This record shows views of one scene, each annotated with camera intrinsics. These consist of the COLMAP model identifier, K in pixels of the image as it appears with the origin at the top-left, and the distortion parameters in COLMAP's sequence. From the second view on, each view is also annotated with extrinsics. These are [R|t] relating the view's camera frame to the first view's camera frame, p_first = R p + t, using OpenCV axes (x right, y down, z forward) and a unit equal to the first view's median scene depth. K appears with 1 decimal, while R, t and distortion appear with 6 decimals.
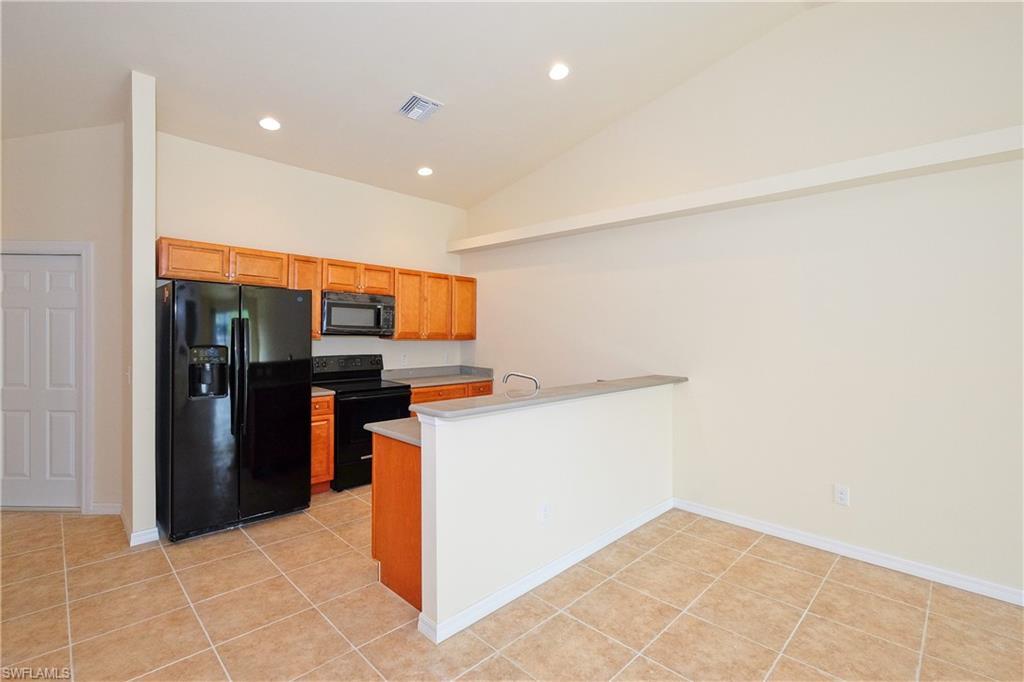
lens RADIAL K [[461.9, 0, 507.5], [0, 461.9, 335.7], [0, 0, 1]] dist [-0.001009, -0.000857]
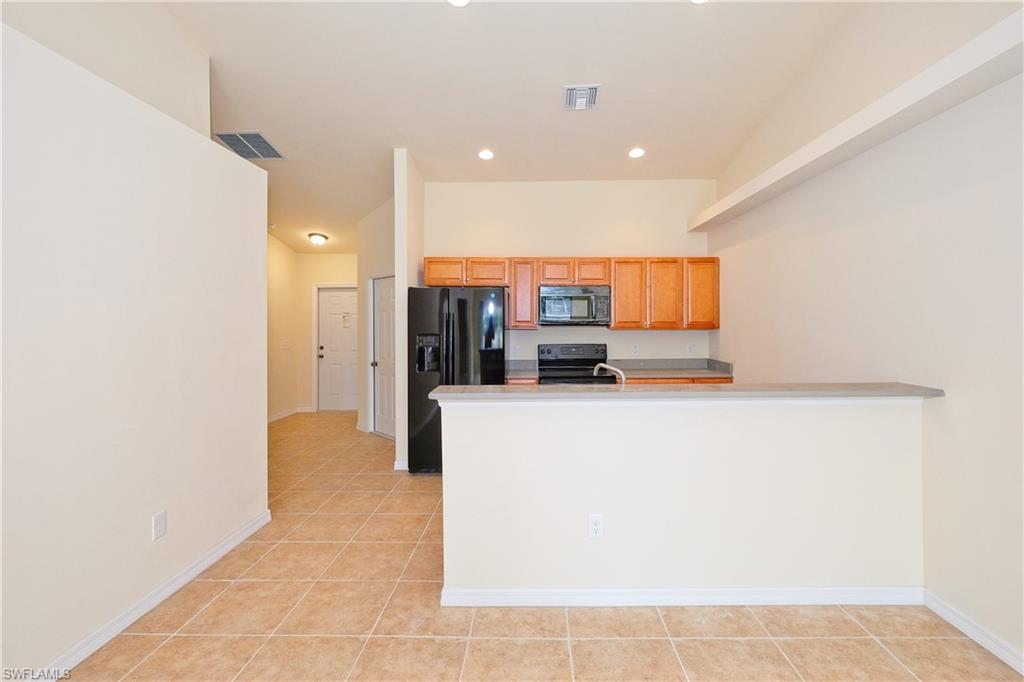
lens RADIAL K [[461.9, 0, 521.1], [0, 461.9, 325.3], [0, 0, 1]] dist [-0.001009, -0.000857]
pose [[0.698216, -0.012982, -0.715770, 0.348850], [0.009881, 0.999915, -0.008497, 0.006699], [0.715819, -0.001140, 0.698285, 0.169320]]
